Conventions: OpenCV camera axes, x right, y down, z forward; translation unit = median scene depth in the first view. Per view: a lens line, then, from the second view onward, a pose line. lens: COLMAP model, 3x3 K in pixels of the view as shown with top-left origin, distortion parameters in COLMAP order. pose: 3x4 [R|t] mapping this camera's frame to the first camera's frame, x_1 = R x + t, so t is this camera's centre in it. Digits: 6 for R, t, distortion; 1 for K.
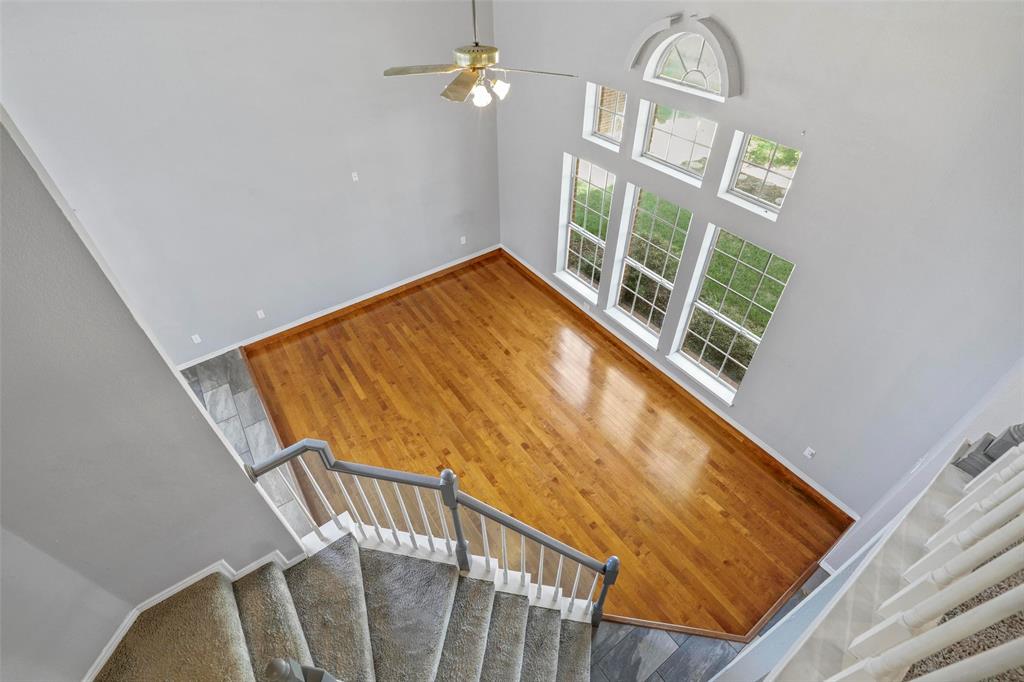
lens RADIAL K [[466.3, 0, 517.2], [0, 466.3, 340.8], [0, 0, 1]] dist [-0.025080, 0.001314]
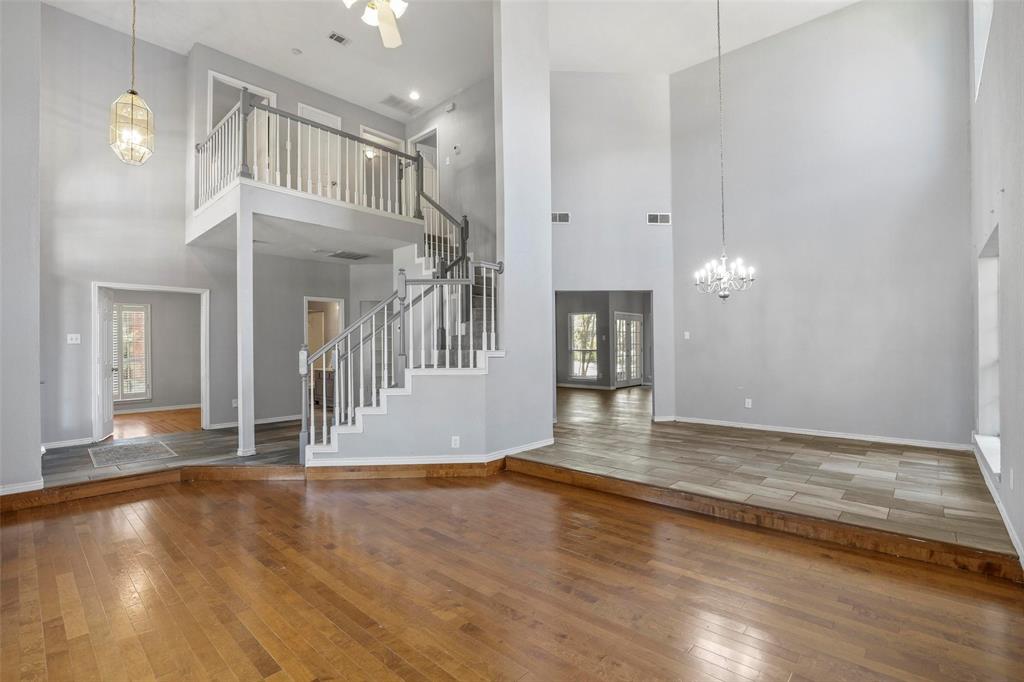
lens RADIAL K [[466.3, 0, 517.2], [0, 466.3, 340.8], [0, 0, 1]] dist [-0.025080, 0.001314]
pose [[-0.976484, 0.013376, -0.215176, -0.082825], [-0.135555, 0.738009, 0.661036, -0.355656], [0.167644, 0.674659, -0.718840, 1.145067]]
